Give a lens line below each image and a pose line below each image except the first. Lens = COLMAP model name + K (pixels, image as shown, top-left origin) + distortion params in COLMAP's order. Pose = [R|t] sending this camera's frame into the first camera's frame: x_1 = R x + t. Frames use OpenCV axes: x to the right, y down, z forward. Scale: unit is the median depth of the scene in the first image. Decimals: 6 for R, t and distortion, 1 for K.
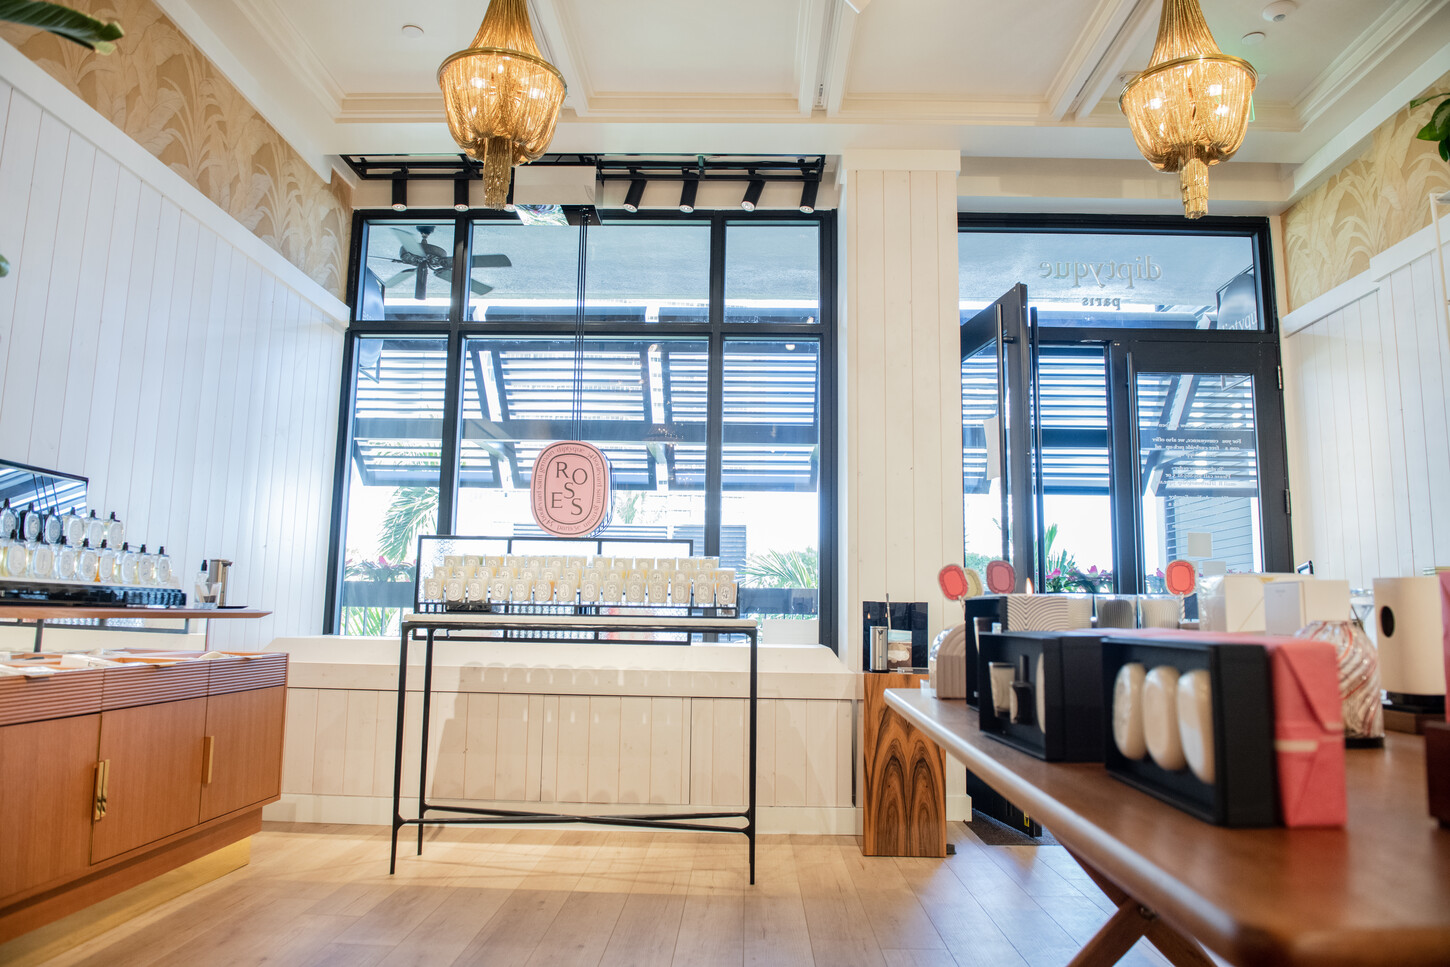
lens RADIAL K [[985.6, 0, 729.9], [0, 985.6, 481.0], [0, 0, 1]] dist [-0.054903, 0.000030]
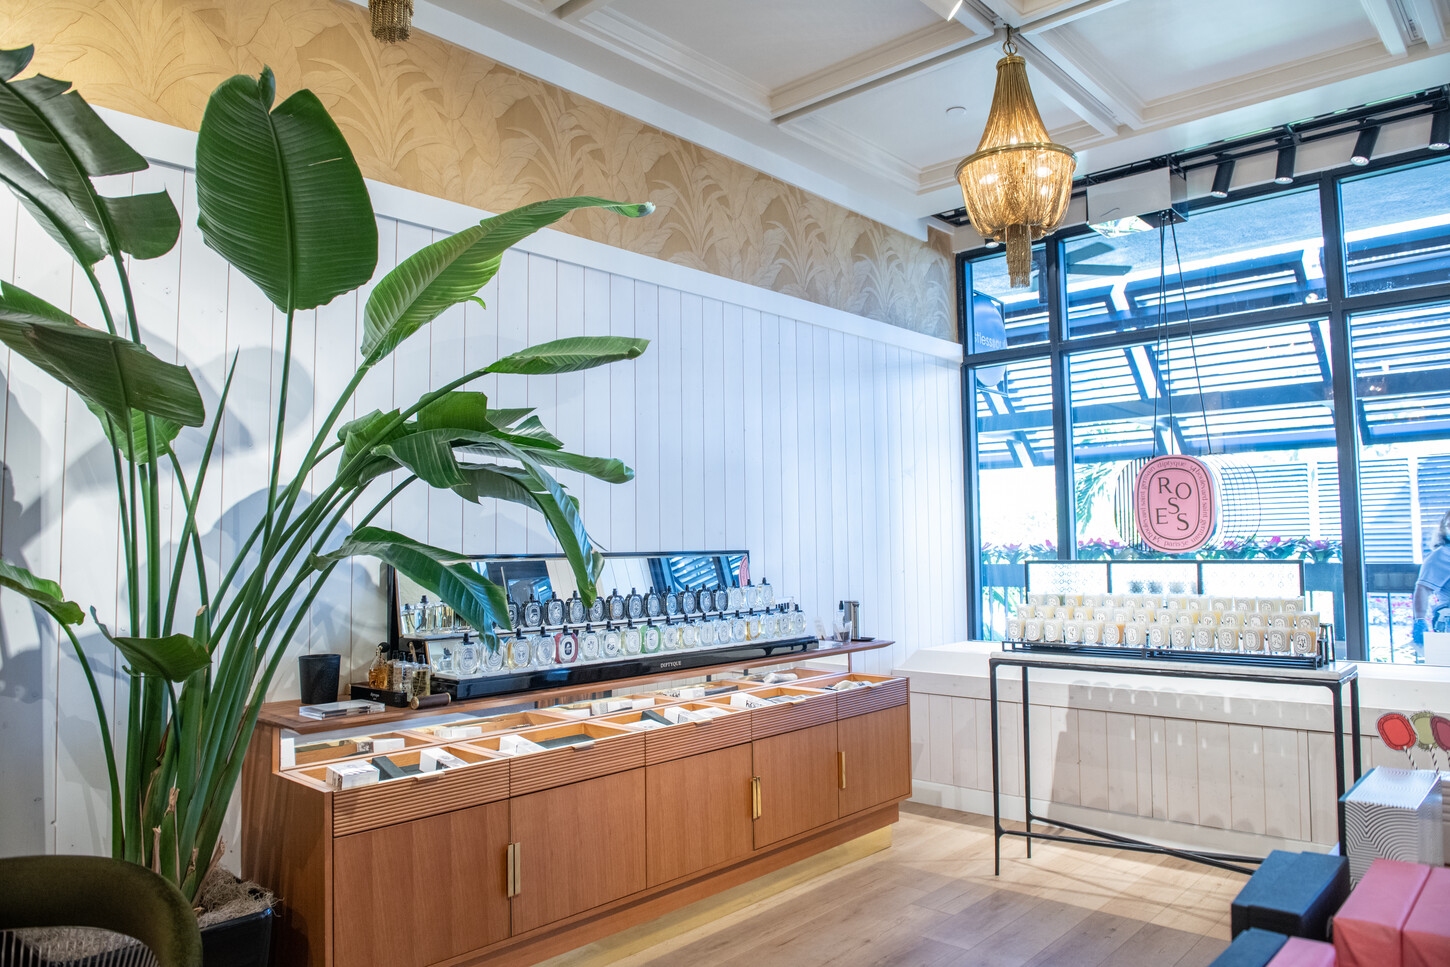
lens RADIAL K [[985.6, 0, 727.0], [0, 985.6, 480.2], [0, 0, 1]] dist [-0.054903, 0.000030]
pose [[0.751906, -0.069679, -0.655578, 0.155516], [0.113702, 0.993204, 0.024844, -0.098733], [0.649392, -0.093221, 0.754719, -0.033665]]
